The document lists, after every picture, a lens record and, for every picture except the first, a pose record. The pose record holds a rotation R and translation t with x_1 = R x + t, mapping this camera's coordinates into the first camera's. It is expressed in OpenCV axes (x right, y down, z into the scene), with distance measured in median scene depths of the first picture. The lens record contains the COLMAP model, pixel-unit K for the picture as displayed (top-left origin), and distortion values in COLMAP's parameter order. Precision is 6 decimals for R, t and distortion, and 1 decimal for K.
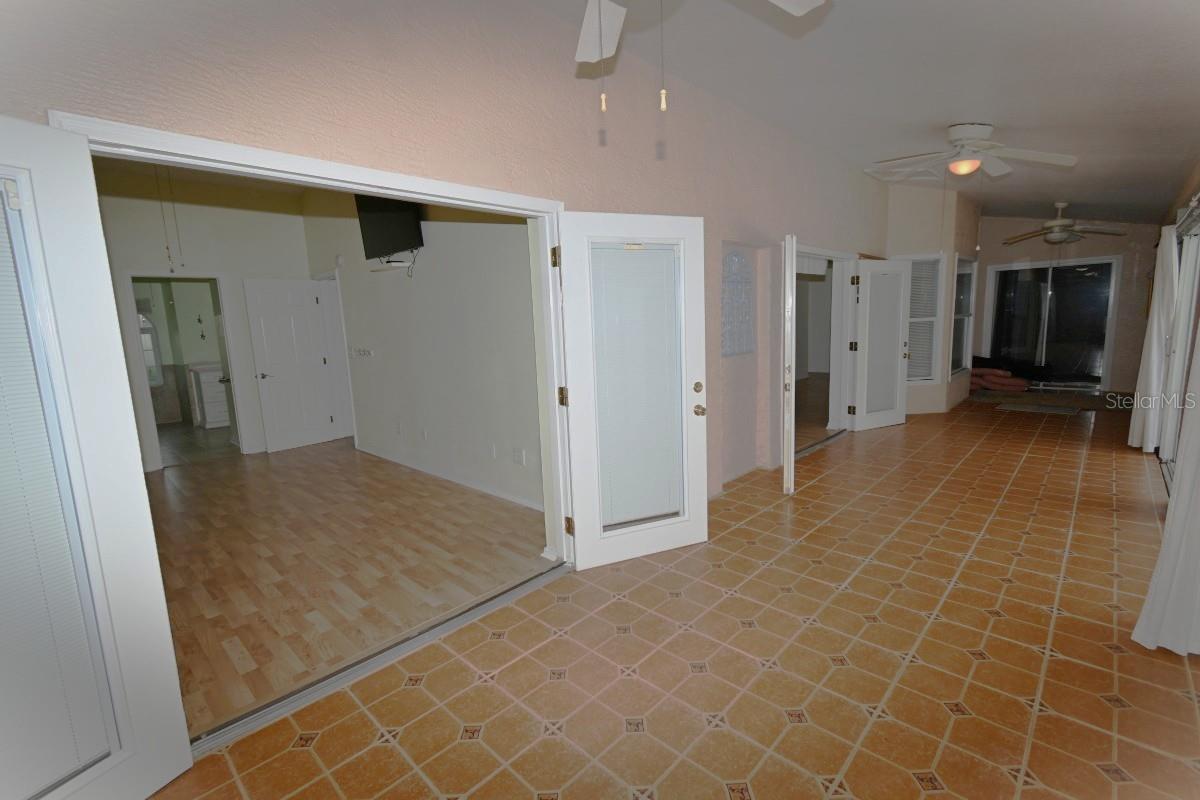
lens RADIAL K [[530.3, 0, 600.0], [0, 530.3, 400.0], [0, 0, 1]] dist [0.011708, -0.004996]
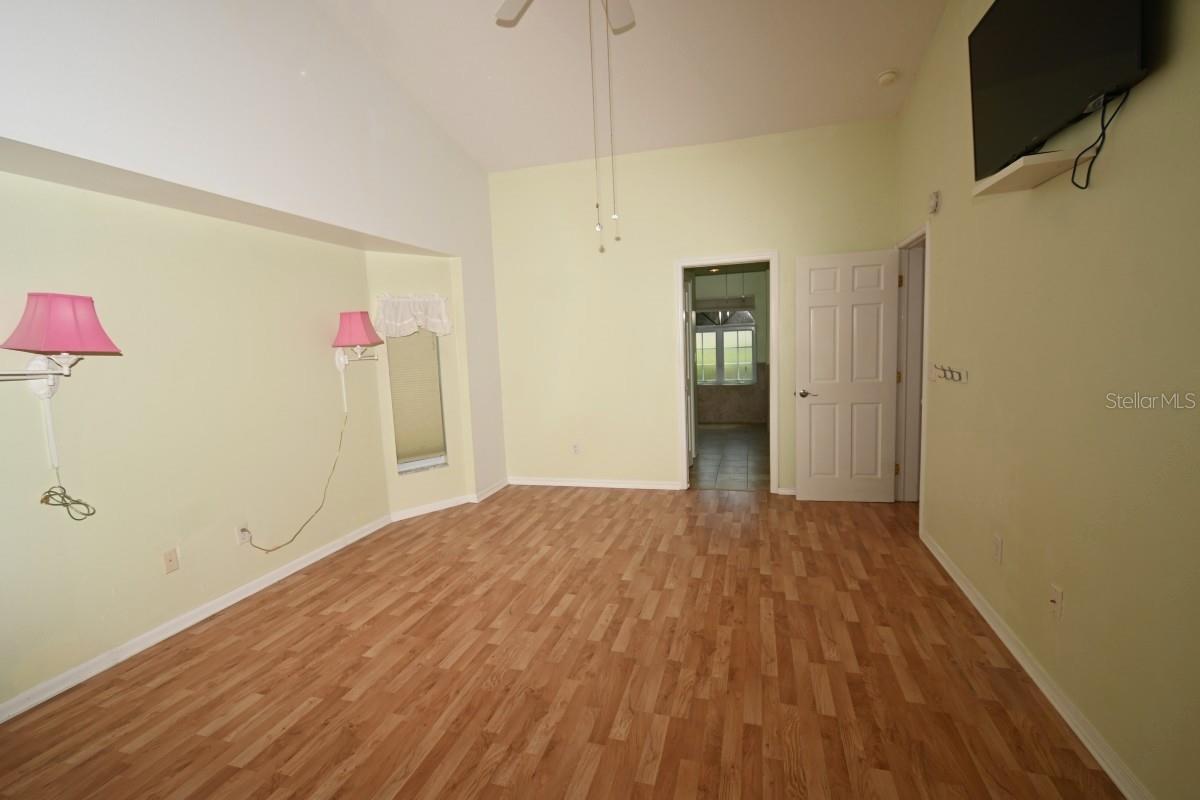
lens RADIAL K [[530.3, 0, 600.0], [0, 530.3, 400.0], [0, 0, 1]] dist [0.011708, -0.004996]
pose [[0.460878, 0.116508, -0.879782, -0.183855], [-0.106147, 0.991465, 0.075693, -0.084319], [0.881092, 0.058501, 0.469312, 0.594229]]
